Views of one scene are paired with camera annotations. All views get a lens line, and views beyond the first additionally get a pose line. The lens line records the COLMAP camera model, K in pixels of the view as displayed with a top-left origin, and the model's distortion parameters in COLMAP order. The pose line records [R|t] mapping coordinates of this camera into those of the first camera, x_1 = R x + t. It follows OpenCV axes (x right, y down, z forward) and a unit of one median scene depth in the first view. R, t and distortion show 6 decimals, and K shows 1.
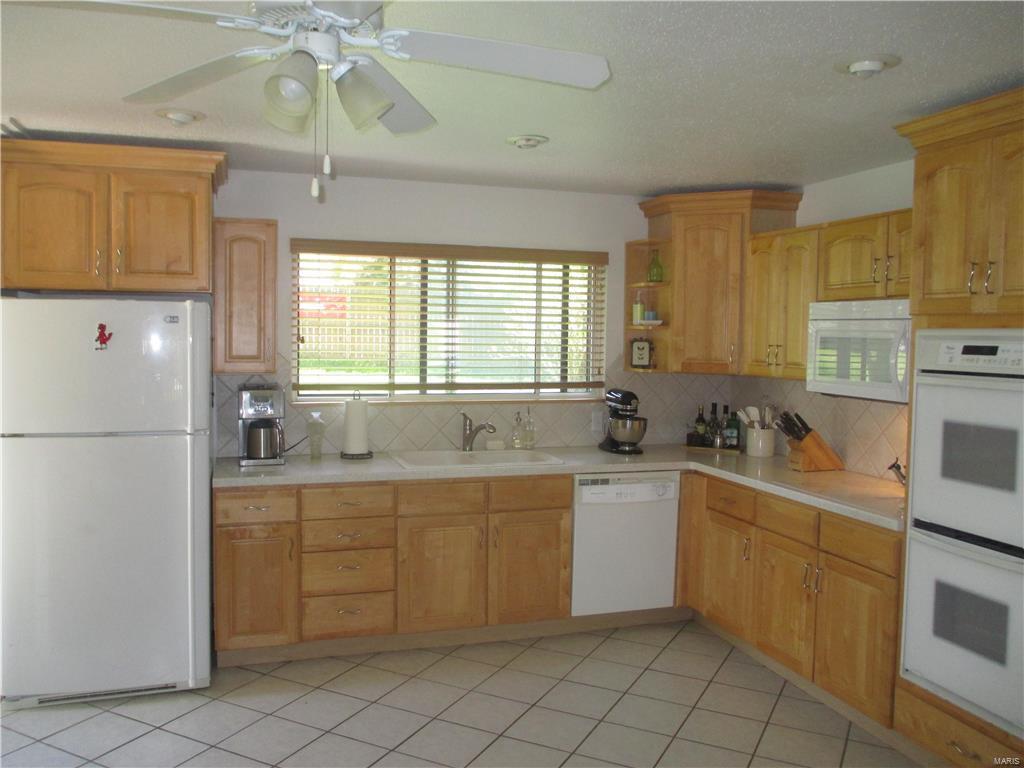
lens RADIAL K [[841.8, 0, 512.0], [0, 841.8, 384.0], [0, 0, 1]] dist [-0.038136, -0.010221]
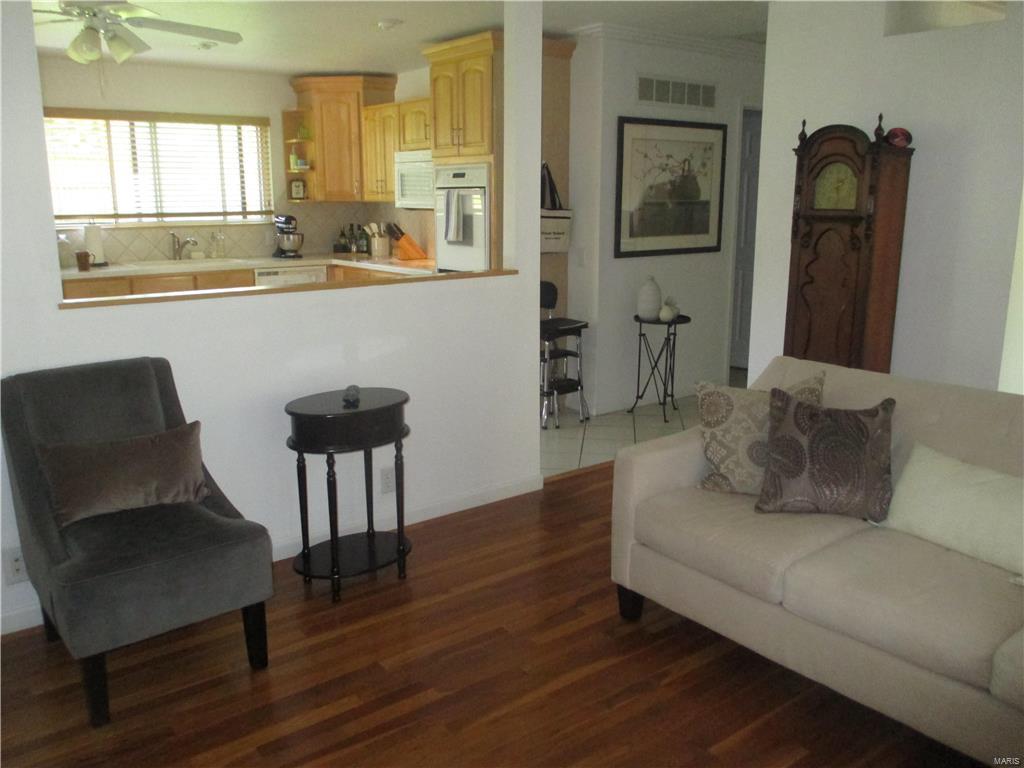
lens RADIAL K [[841.8, 0, 512.0], [0, 841.8, 384.0], [0, 0, 1]] dist [-0.038136, -0.010221]
pose [[0.939935, -0.088130, 0.329779, -0.005762], [0.033070, 0.985063, 0.168991, 0.066493], [-0.339747, -0.147934, 0.928810, -0.555122]]
